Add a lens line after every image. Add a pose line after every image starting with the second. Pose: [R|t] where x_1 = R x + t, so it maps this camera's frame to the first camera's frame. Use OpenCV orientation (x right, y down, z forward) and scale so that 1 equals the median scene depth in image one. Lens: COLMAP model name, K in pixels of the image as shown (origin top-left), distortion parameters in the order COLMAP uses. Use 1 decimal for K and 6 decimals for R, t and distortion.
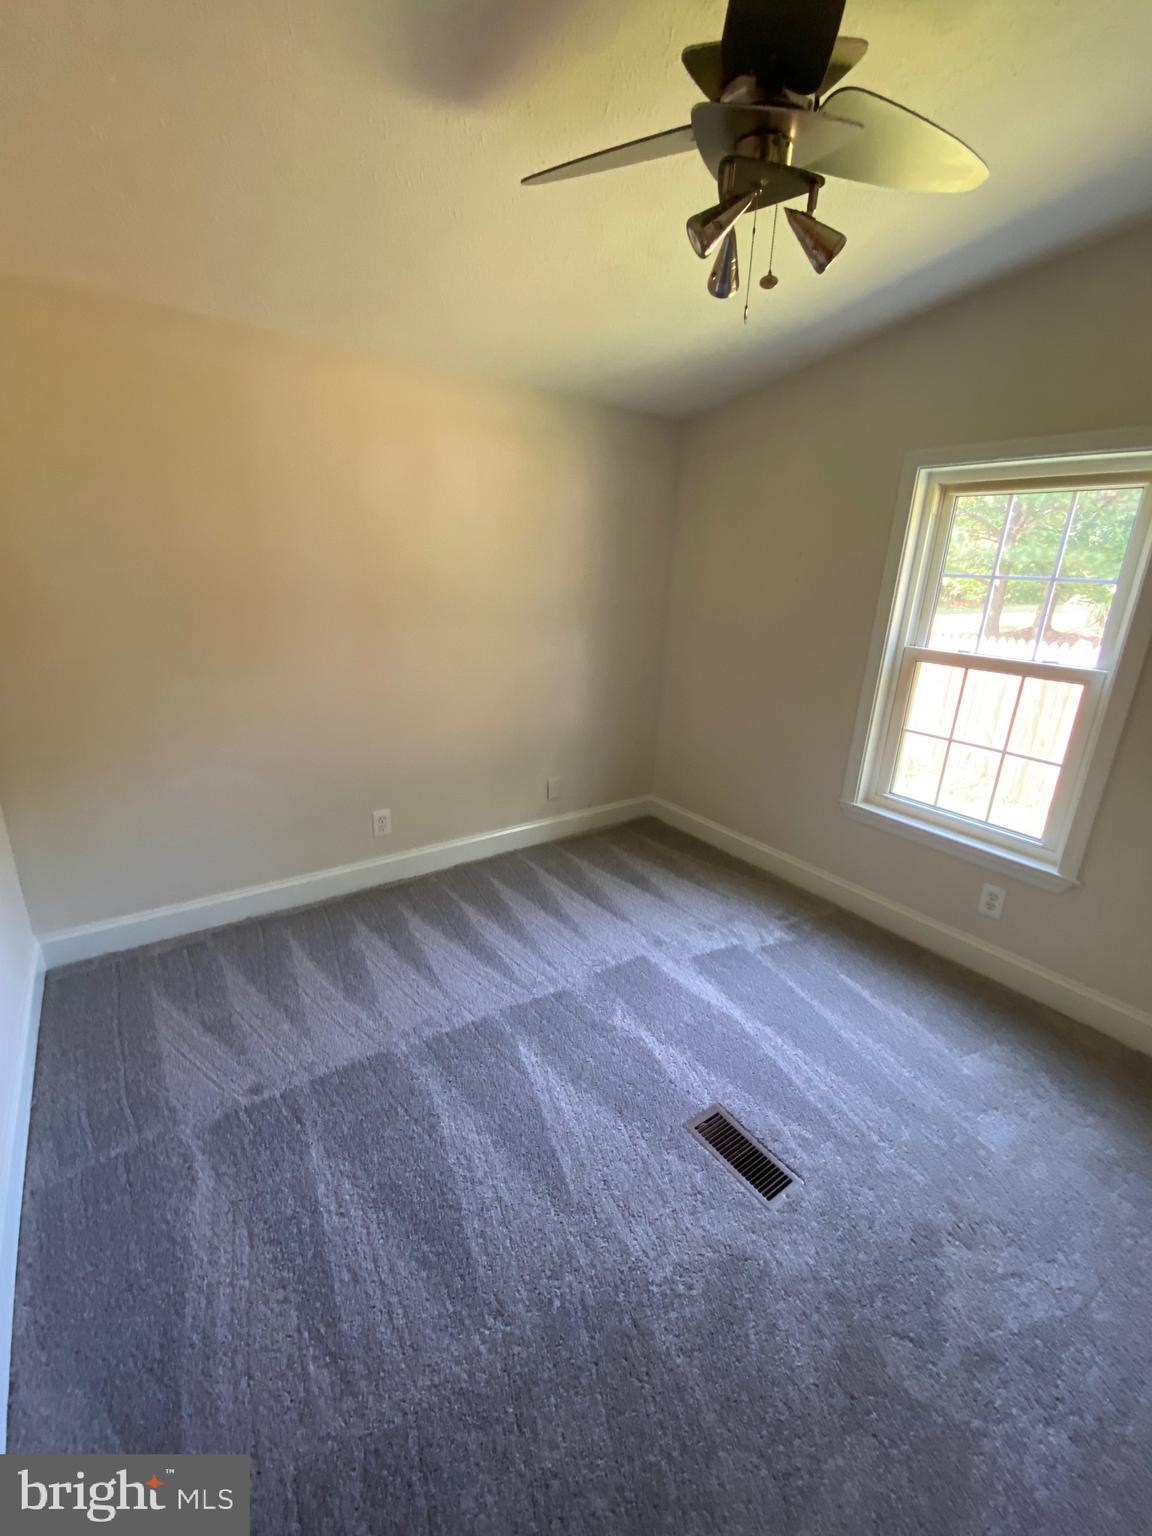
lens RADIAL K [[615.5, 0, 576.0], [0, 615.5, 768.0], [0, 0, 1]] dist [0.008879, -0.013934]
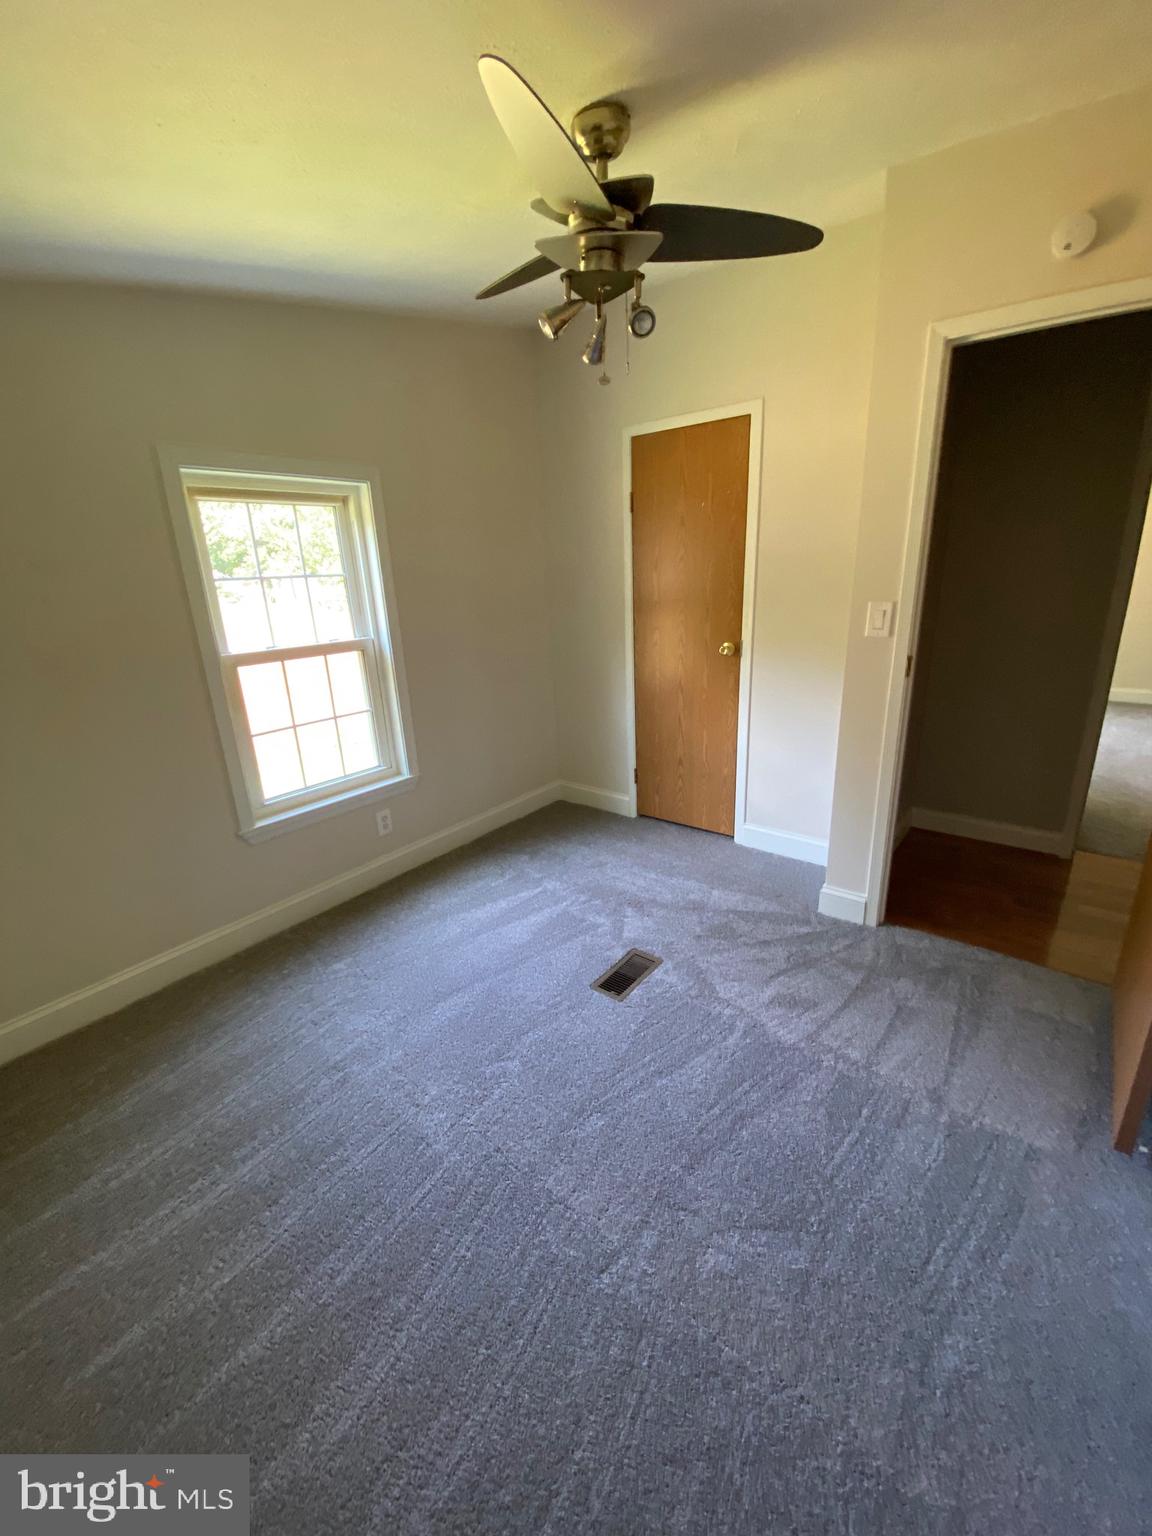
lens RADIAL K [[635.3, 0, 562.8], [0, 635.3, 769.8], [0, 0, 1]] dist [0.048969, -0.032492]
pose [[-0.267828, -0.314370, 0.910736, -0.951867], [0.332059, 0.857236, 0.393553, -0.438633], [-0.904436, 0.407822, -0.125202, 1.205848]]
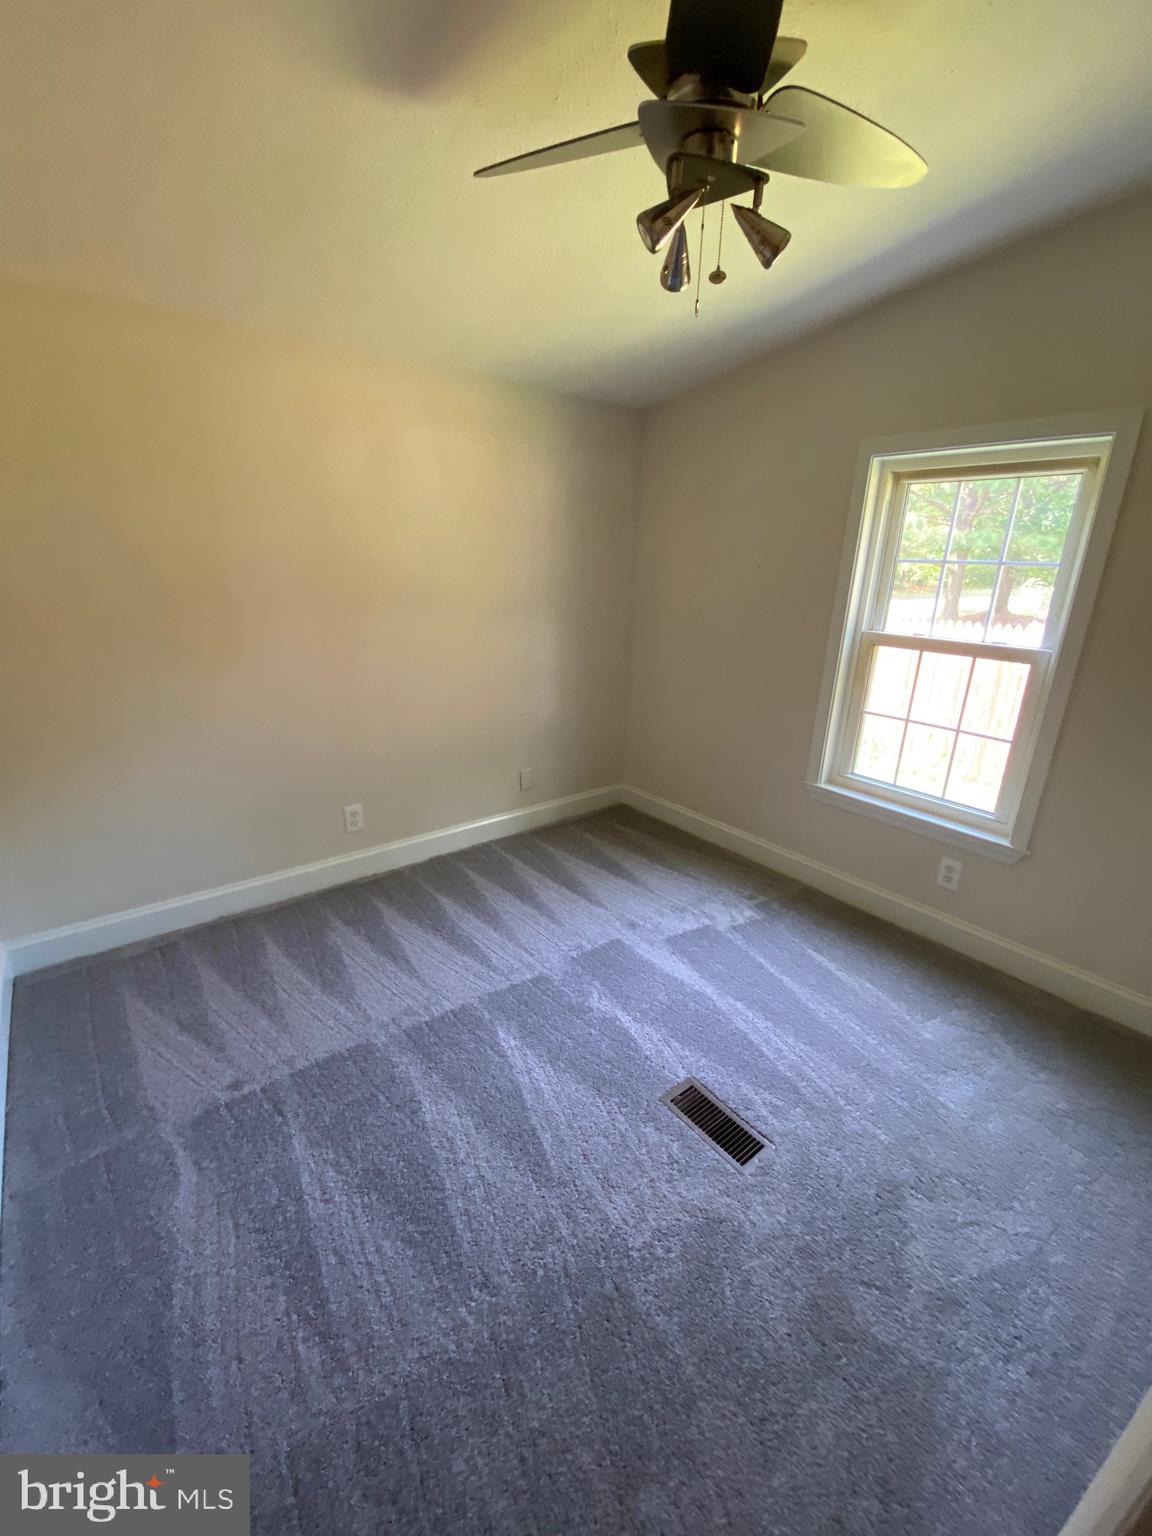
lens RADIAL K [[615.5, 0, 576.0], [0, 615.5, 768.0], [0, 0, 1]] dist [0.008879, -0.013934]
pose [[0.998716, -0.028254, 0.042053, 0.007209], [0.027682, 0.999517, 0.014107, 0.007022], [-0.042431, -0.012925, 0.999016, -0.020769]]
